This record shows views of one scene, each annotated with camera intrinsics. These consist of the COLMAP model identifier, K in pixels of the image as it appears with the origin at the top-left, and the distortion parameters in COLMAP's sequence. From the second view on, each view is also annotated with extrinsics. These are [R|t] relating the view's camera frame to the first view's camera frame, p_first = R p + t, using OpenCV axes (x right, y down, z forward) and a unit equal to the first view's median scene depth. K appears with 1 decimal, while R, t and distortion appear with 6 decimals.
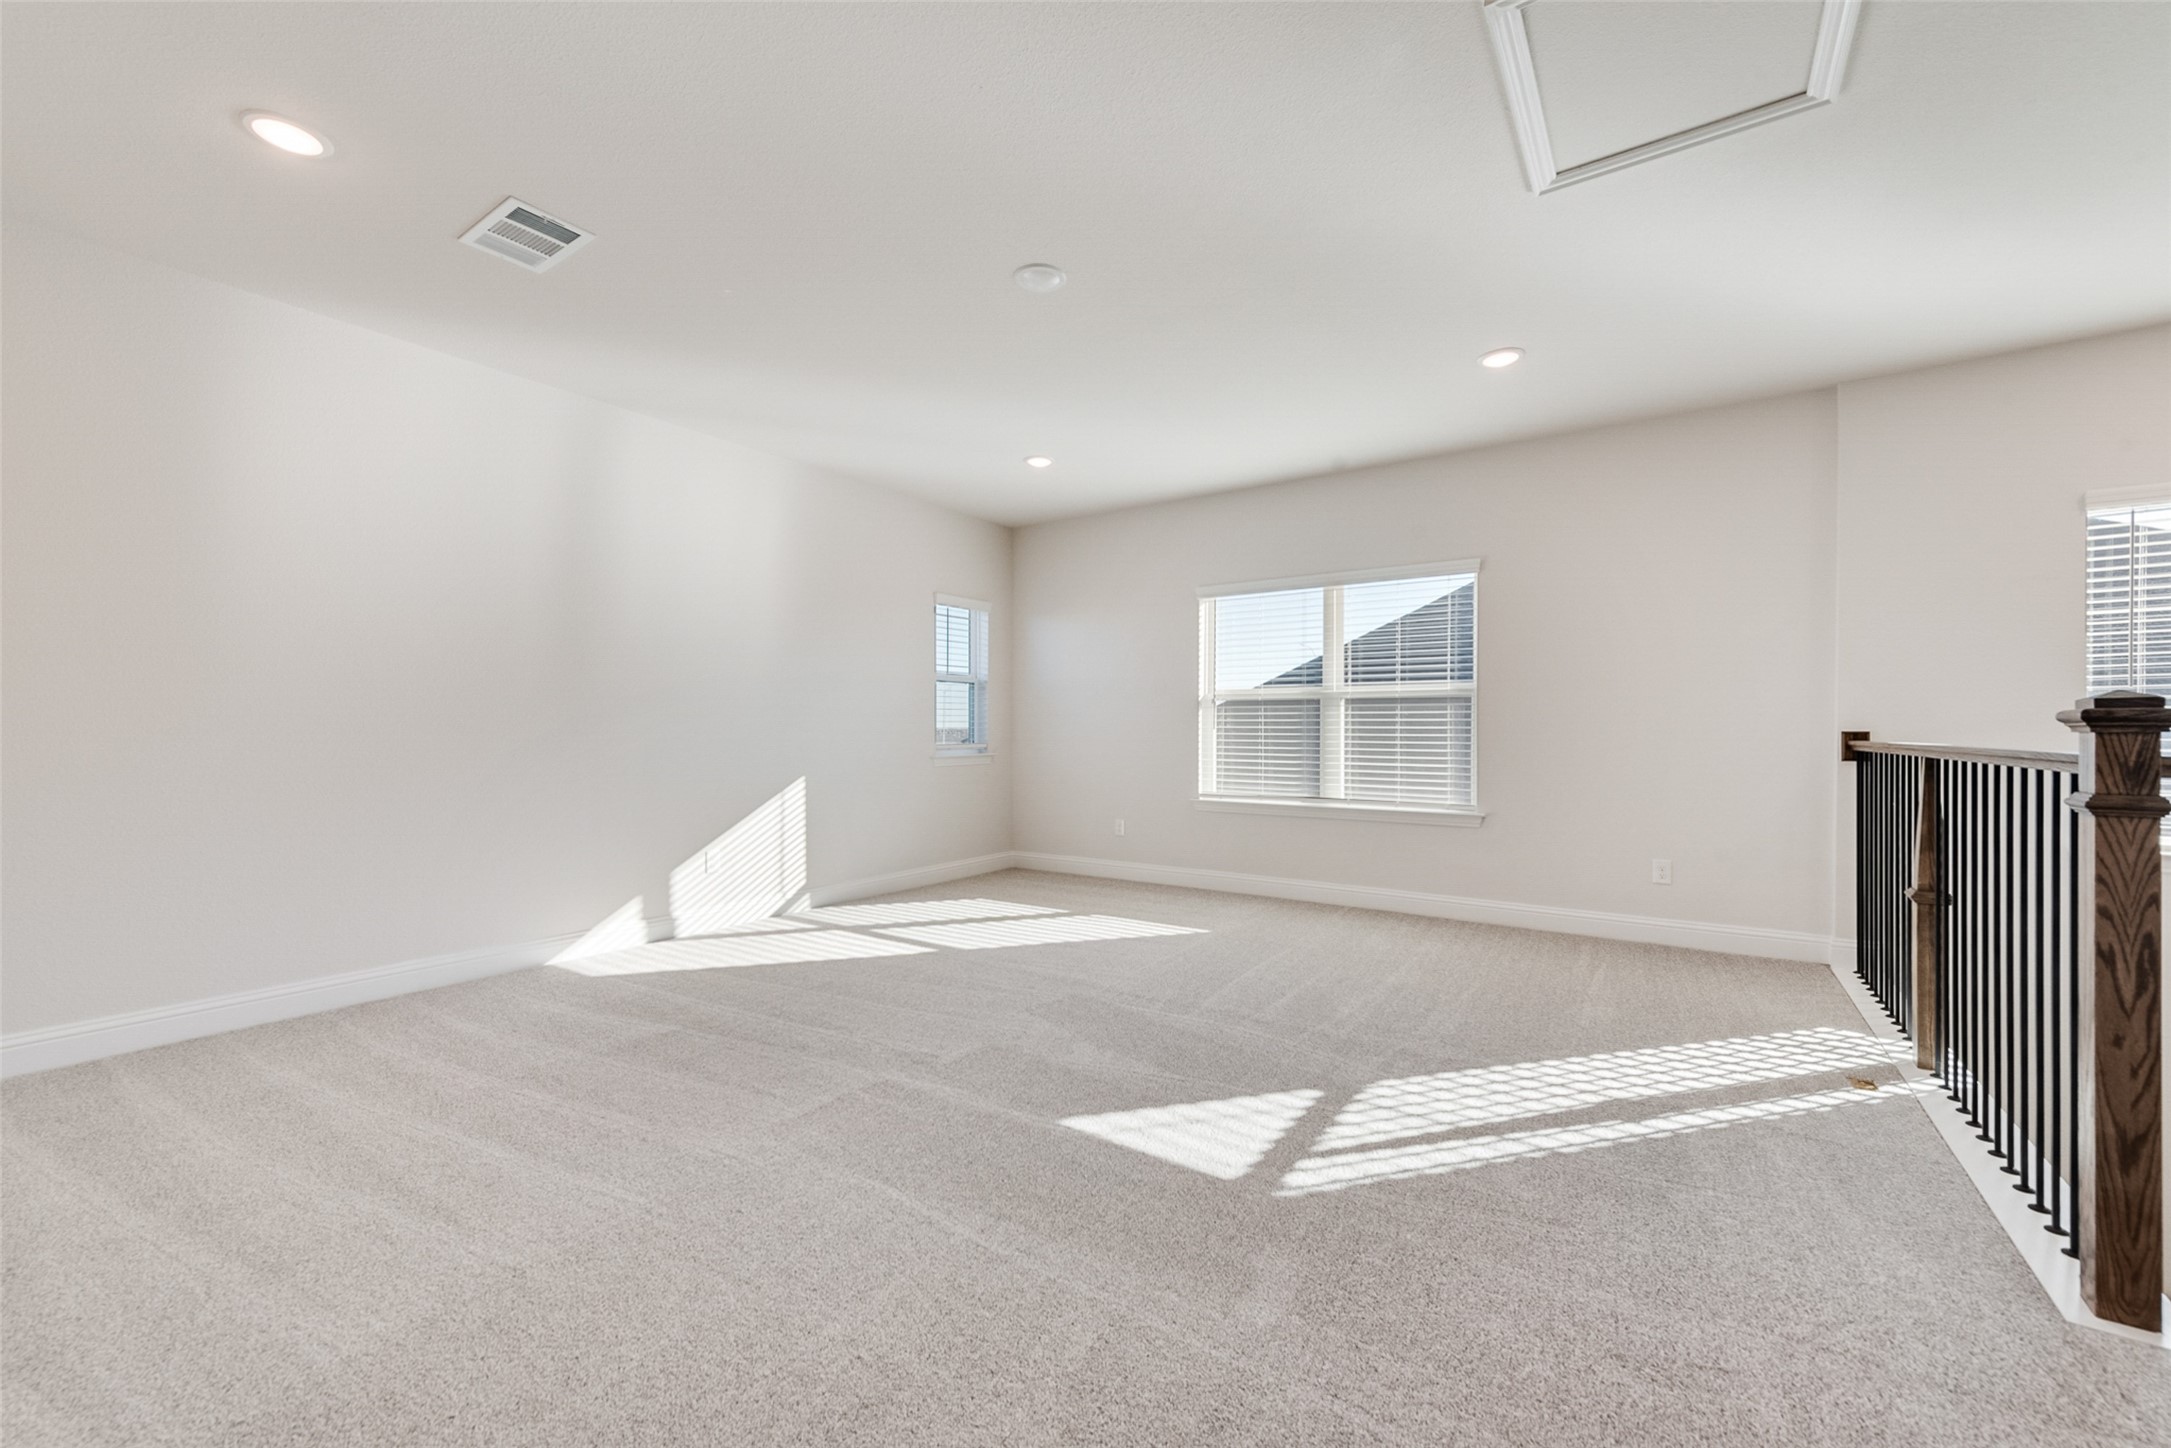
lens RADIAL K [[857.3, 0, 1085.5], [0, 857.3, 724.0], [0, 0, 1]] dist [0.000558, 0.000015]
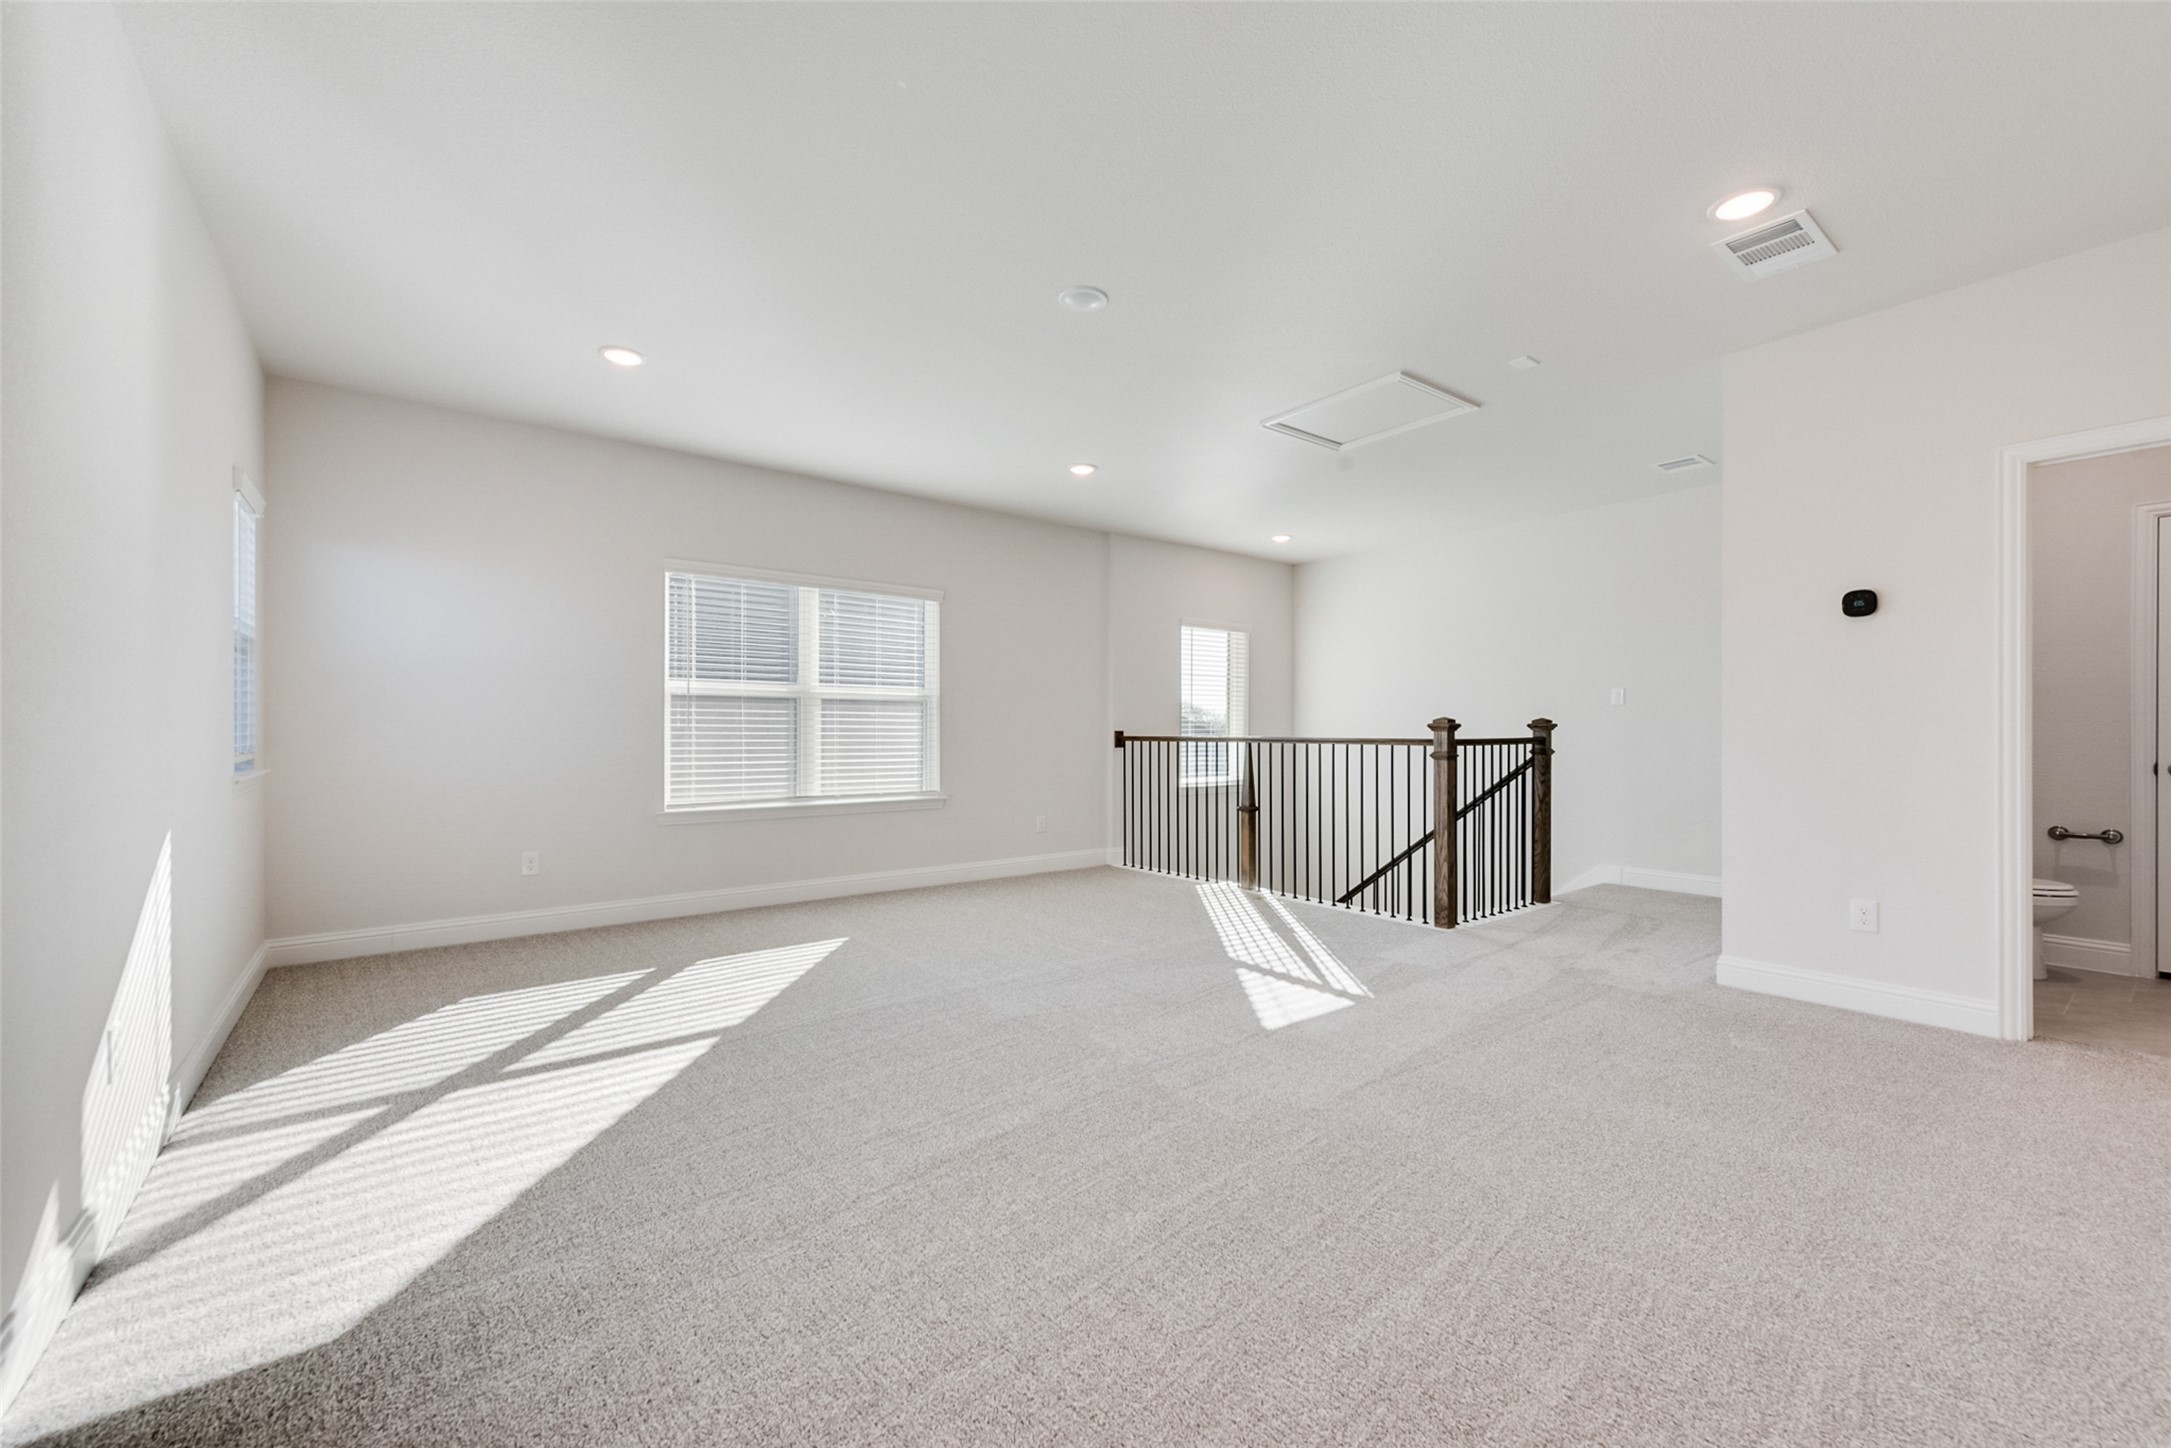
lens RADIAL K [[861.6, 0, 1085.5], [0, 861.6, 724.0], [0, 0, 1]] dist [-0.048534, 0.000010]
pose [[0.290303, 0.003535, 0.956928, -0.758601], [-0.008092, 0.999966, -0.001239, 0.000380], [-0.956901, -0.007383, 0.290322, 0.499230]]
